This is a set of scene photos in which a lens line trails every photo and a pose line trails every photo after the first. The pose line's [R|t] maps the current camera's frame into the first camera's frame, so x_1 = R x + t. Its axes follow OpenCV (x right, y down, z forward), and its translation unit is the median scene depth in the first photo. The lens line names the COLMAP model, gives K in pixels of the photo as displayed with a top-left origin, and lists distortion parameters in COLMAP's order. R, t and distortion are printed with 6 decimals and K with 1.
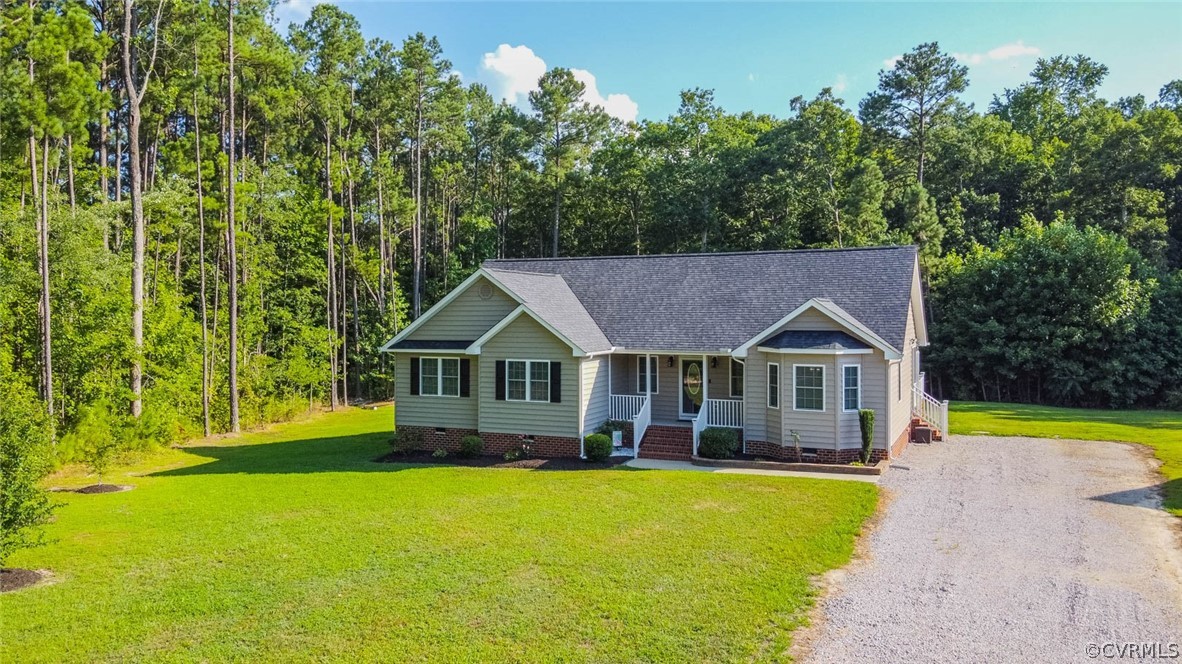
lens RADIAL K [[867.6, 0, 589.5], [0, 867.6, 327.0], [0, 0, 1]] dist [0.195352, -0.385018]
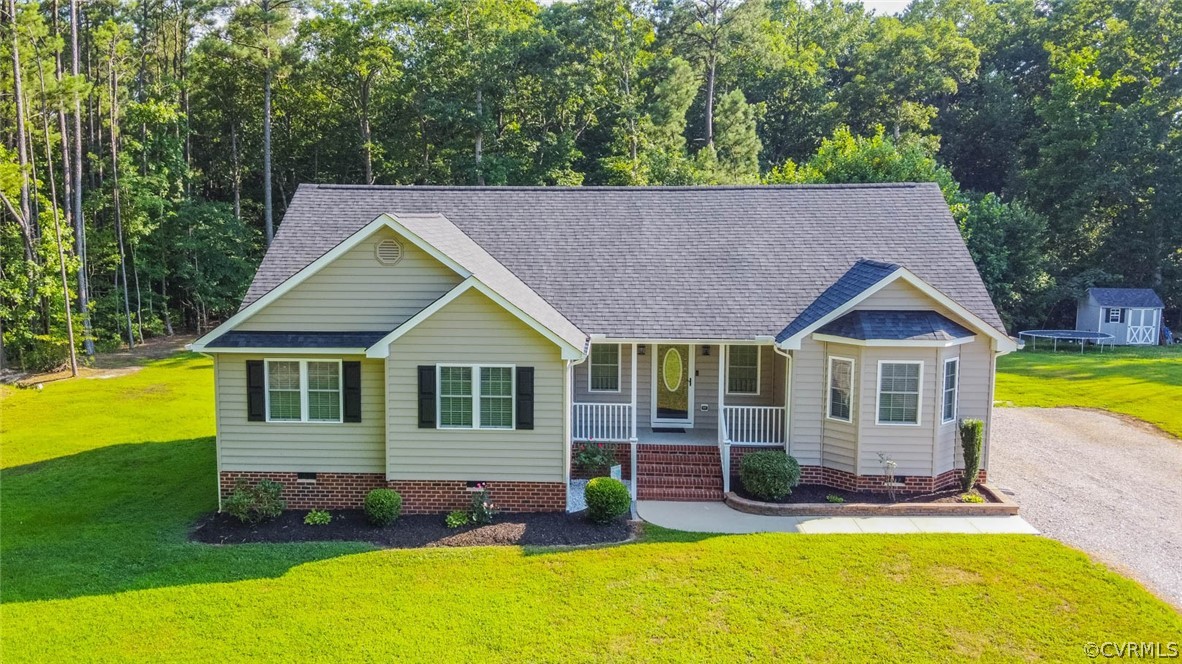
lens RADIAL K [[933.2, 0, 555.6], [0, 933.2, 331.6], [0, 0, 1]] dist [0.162577, -0.327428]
pose [[0.937134, -0.040537, 0.346606, -0.140489], [0.002876, 0.994094, 0.108487, -0.032948], [-0.348957, -0.100670, 0.931716, 0.200050]]
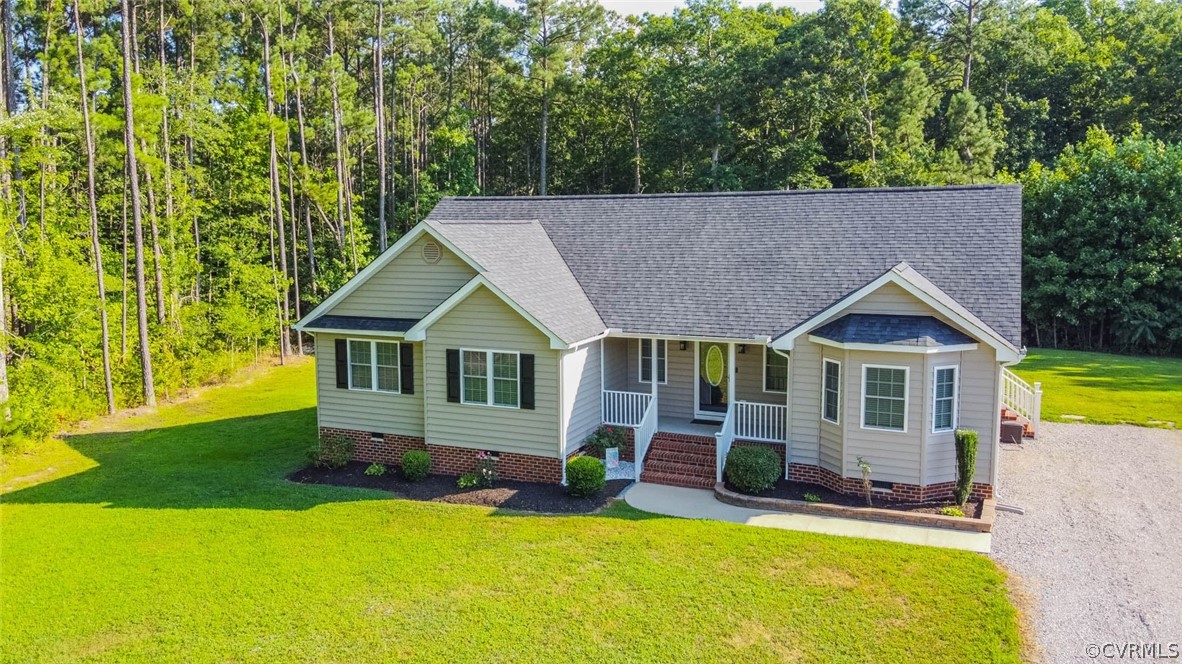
lens RADIAL K [[876.0, 0, 587.7], [0, 876.0, 325.1], [0, 0, 1]] dist [0.139019, -0.254100]
pose [[0.999989, -0.004703, 0.000117, 0.006396], [0.004666, 0.994677, 0.102936, -0.032627], [-0.000600, -0.102934, 0.994688, 0.153490]]
